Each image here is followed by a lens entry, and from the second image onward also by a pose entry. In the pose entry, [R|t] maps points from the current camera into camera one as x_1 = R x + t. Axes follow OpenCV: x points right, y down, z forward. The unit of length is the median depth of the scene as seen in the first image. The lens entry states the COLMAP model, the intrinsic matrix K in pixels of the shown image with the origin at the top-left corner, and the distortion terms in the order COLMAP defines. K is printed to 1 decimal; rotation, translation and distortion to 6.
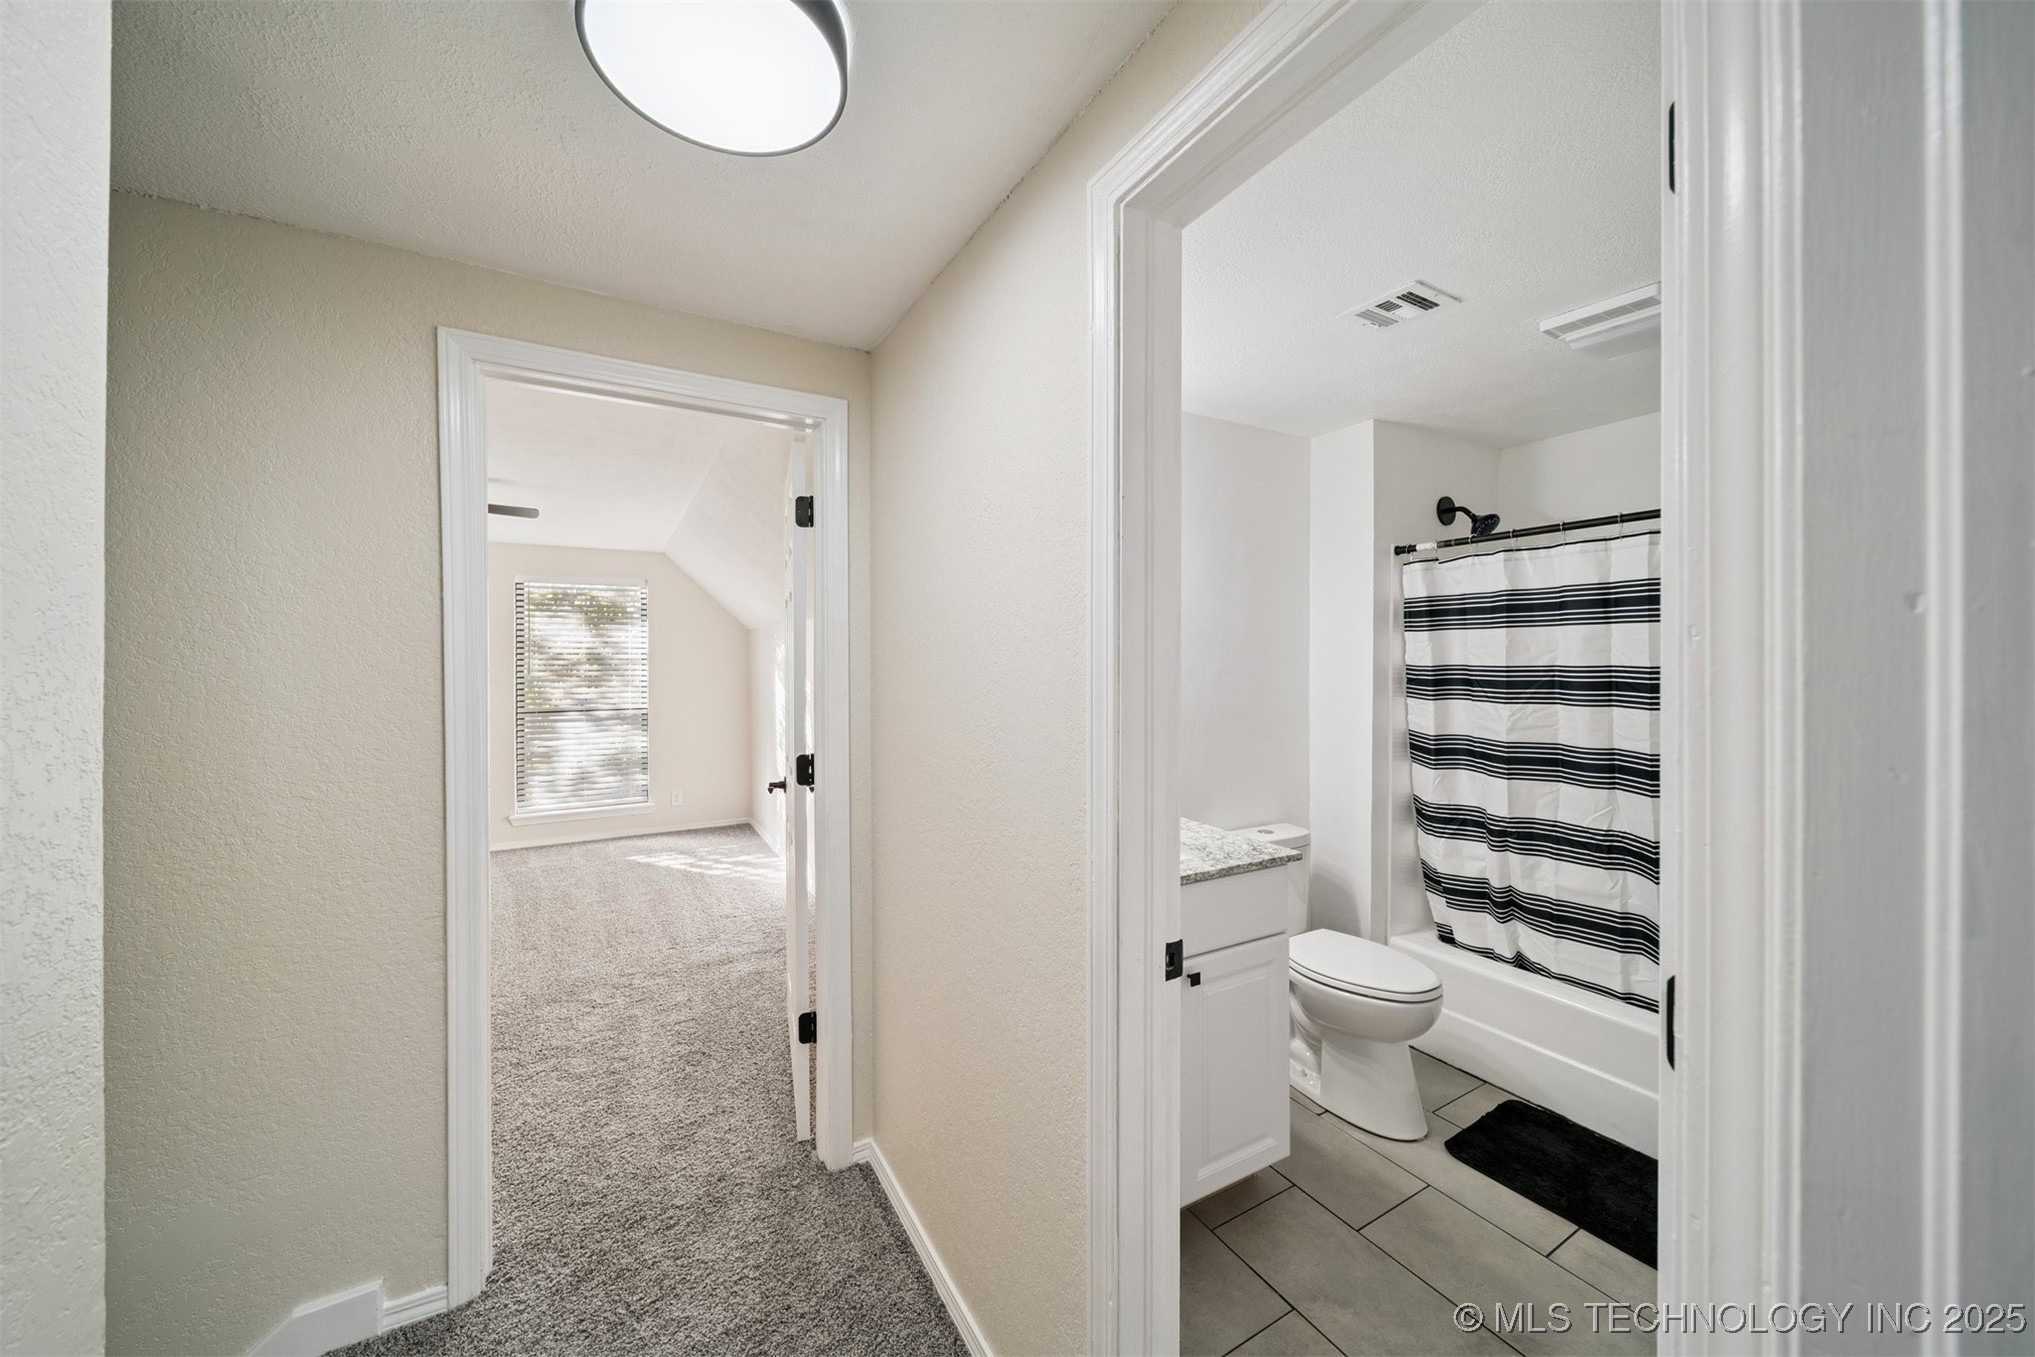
lens RADIAL K [[714.1, 0, 996.9], [0, 714.1, 661.9], [0, 0, 1]] dist [0.001390, 0.000016]
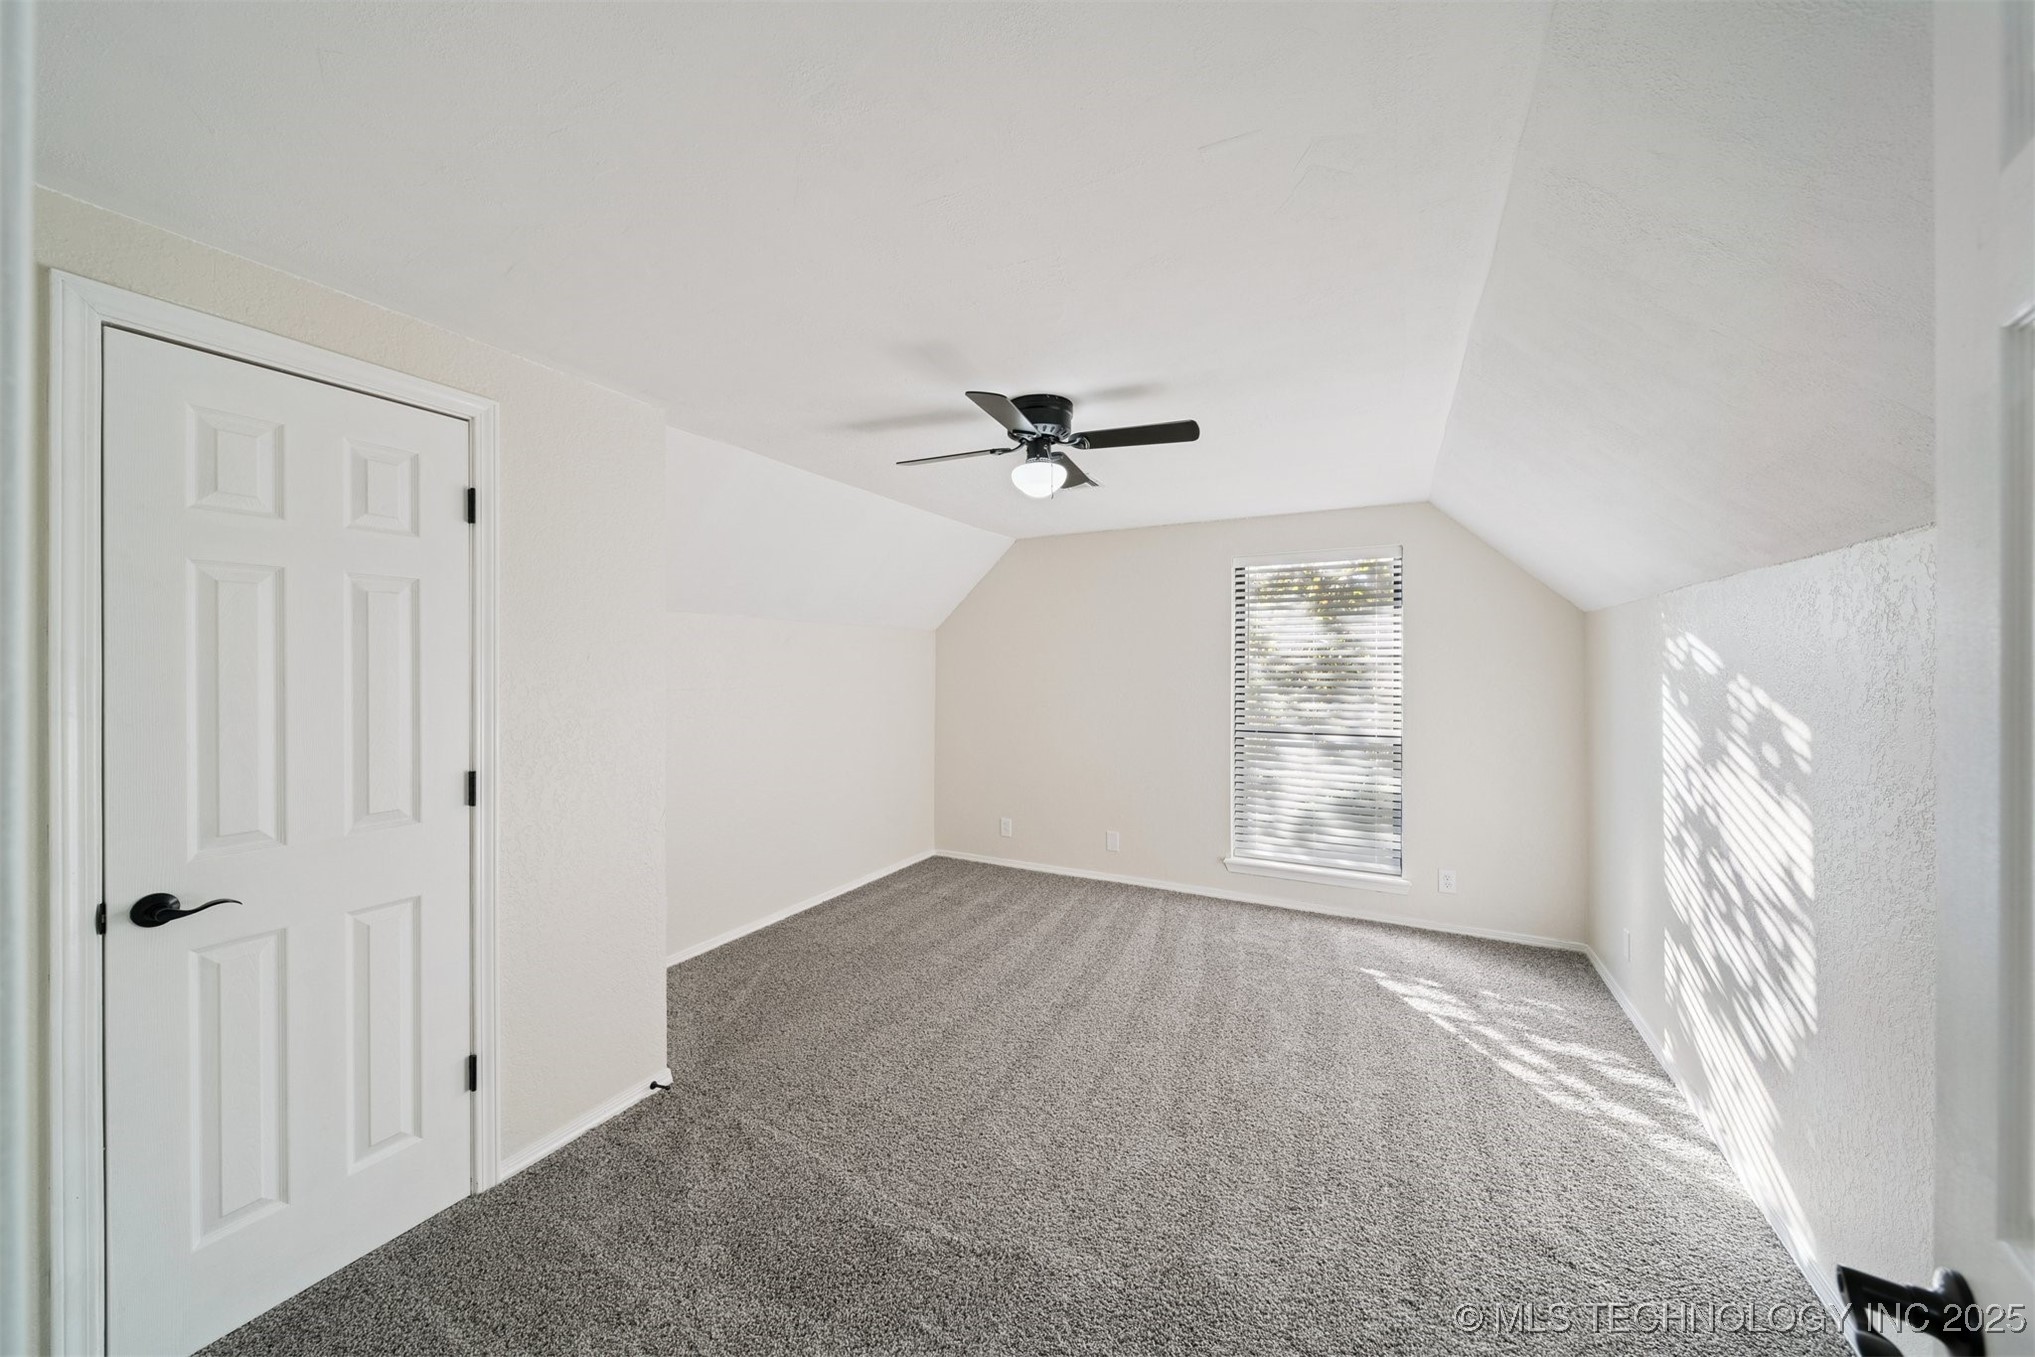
lens RADIAL K [[714.1, 0, 996.9], [0, 714.1, 661.9], [0, 0, 1]] dist [0.001390, 0.000016]
pose [[0.539361, 0.006499, -0.842050, -0.134543], [-0.006410, 0.999973, 0.003612, -0.006115], [0.842050, 0.003449, 0.539388, 0.330412]]
